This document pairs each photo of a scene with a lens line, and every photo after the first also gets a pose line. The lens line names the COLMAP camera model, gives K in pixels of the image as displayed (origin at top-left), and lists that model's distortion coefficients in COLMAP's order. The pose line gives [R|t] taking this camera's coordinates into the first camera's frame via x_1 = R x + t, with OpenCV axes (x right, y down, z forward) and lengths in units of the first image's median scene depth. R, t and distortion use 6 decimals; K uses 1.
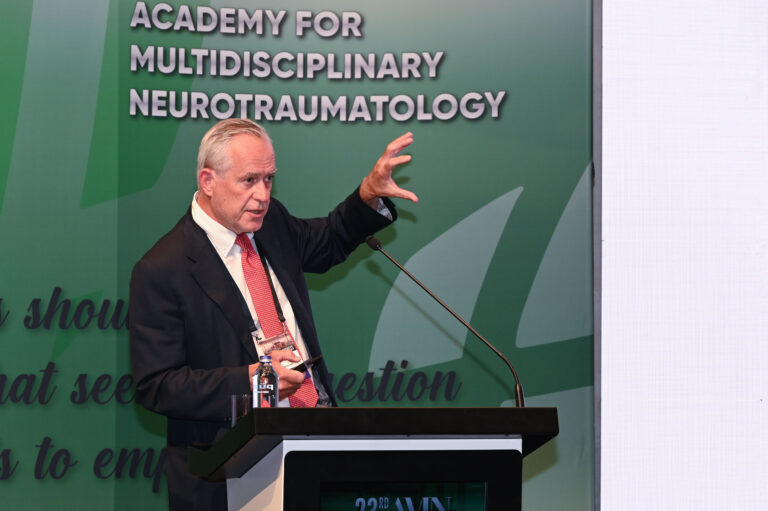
lens RADIAL K [[2936.4, 0, 384.0], [0, 2936.4, 255.5], [0, 0, 1]] dist [0.119323, -4.197449]
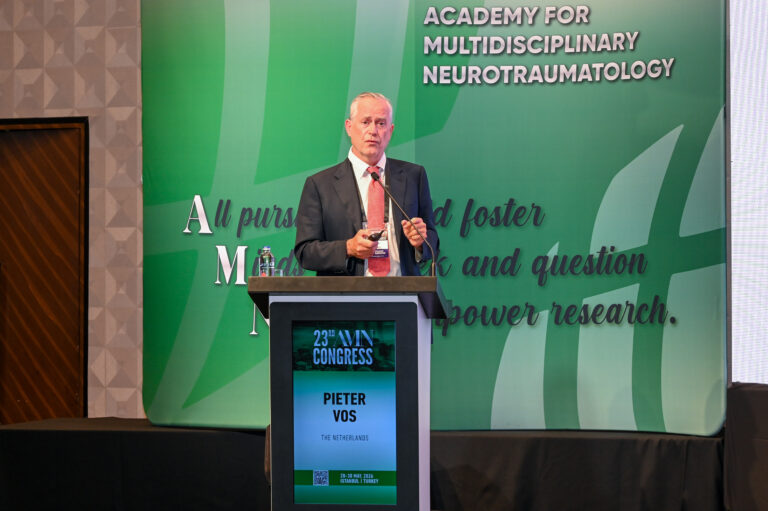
lens RADIAL K [[3039.7, 0, 430.9], [0, 3039.7, 254.5], [0, 0, 1]] dist [-0.034127, 0.830736]
pose [[0.904578, -0.004109, -0.426289, 0.564827], [0.021680, 0.999103, 0.036373, -0.016662], [0.425757, -0.042144, 0.903855, -0.393455]]
